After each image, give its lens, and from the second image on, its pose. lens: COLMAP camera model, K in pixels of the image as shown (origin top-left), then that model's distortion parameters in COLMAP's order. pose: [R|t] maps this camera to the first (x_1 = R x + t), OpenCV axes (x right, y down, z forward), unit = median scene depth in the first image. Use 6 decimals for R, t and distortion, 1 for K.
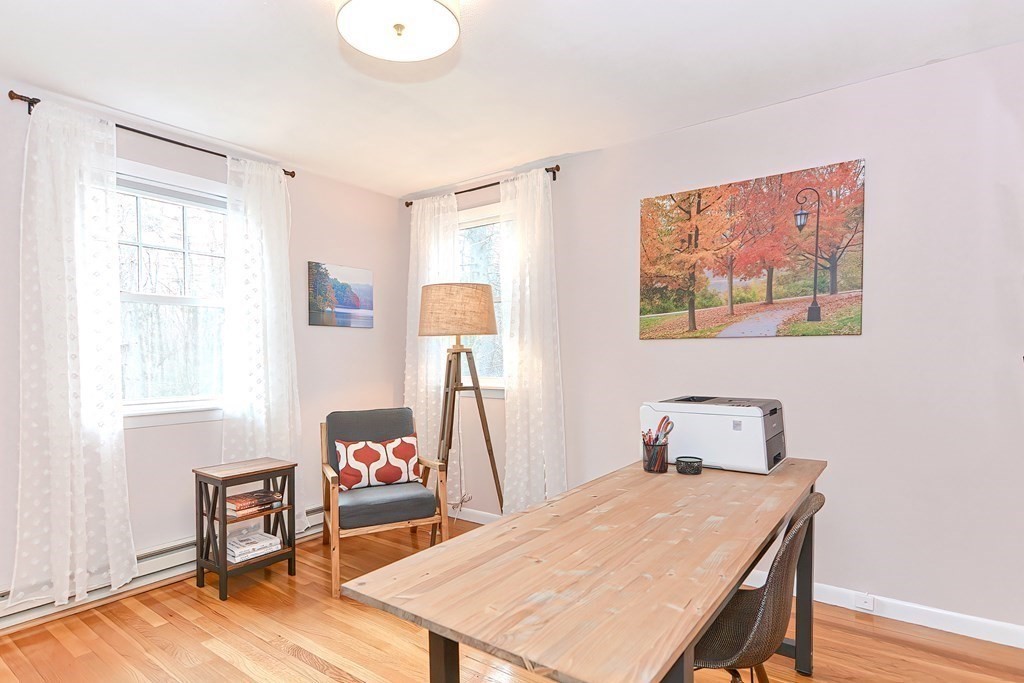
lens RADIAL K [[545.1, 0, 507.8], [0, 545.1, 357.0], [0, 0, 1]] dist [0.016628, -0.013310]
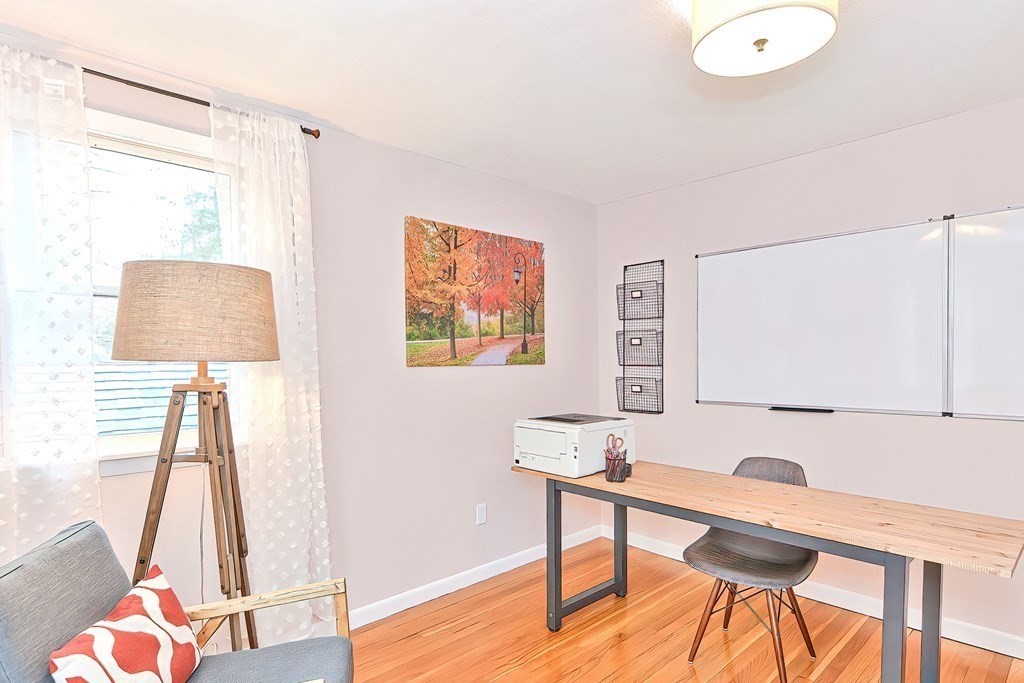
lens RADIAL K [[545.1, 0, 507.8], [0, 545.1, 357.0], [0, 0, 1]] dist [0.016628, -0.013310]
pose [[0.191528, 0.005198, 0.981473, -0.673912], [0.006135, 0.999960, -0.006493, -0.044063], [-0.981468, 0.007265, 0.191488, 0.700654]]
